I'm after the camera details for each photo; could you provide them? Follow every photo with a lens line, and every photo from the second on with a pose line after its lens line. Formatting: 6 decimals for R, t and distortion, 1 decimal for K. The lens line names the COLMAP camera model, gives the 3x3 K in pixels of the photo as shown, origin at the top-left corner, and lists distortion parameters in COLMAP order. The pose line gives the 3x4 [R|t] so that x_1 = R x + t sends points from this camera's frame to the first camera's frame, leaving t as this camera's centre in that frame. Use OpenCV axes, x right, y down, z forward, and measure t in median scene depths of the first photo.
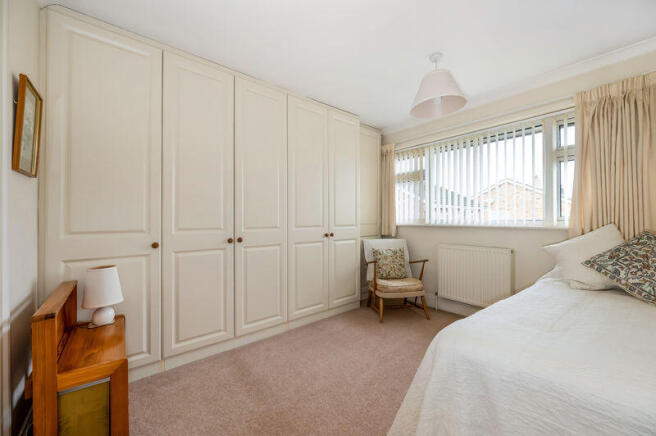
lens RADIAL K [[255.2, 0, 331.7], [0, 255.2, 217.8], [0, 0, 1]] dist [-0.002244, -0.000171]
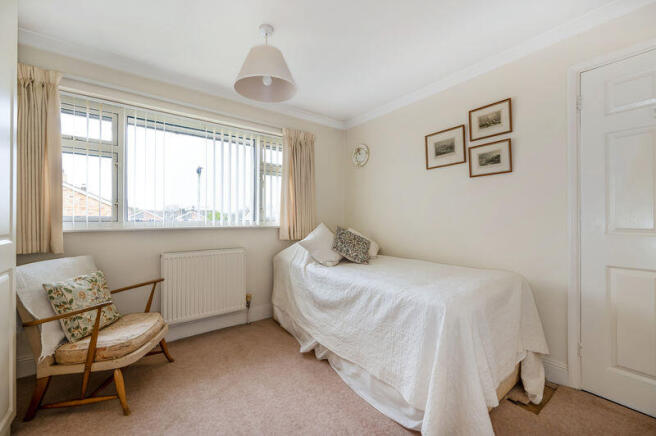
lens RADIAL K [[255.2, 0, 331.7], [0, 255.2, 217.8], [0, 0, 1]] dist [-0.002244, -0.000171]
pose [[0.050879, 0.005214, 0.998691, -0.307184], [-0.003619, 0.999981, -0.005036, 0.000645], [-0.998698, -0.003358, 0.050897, 0.524332]]
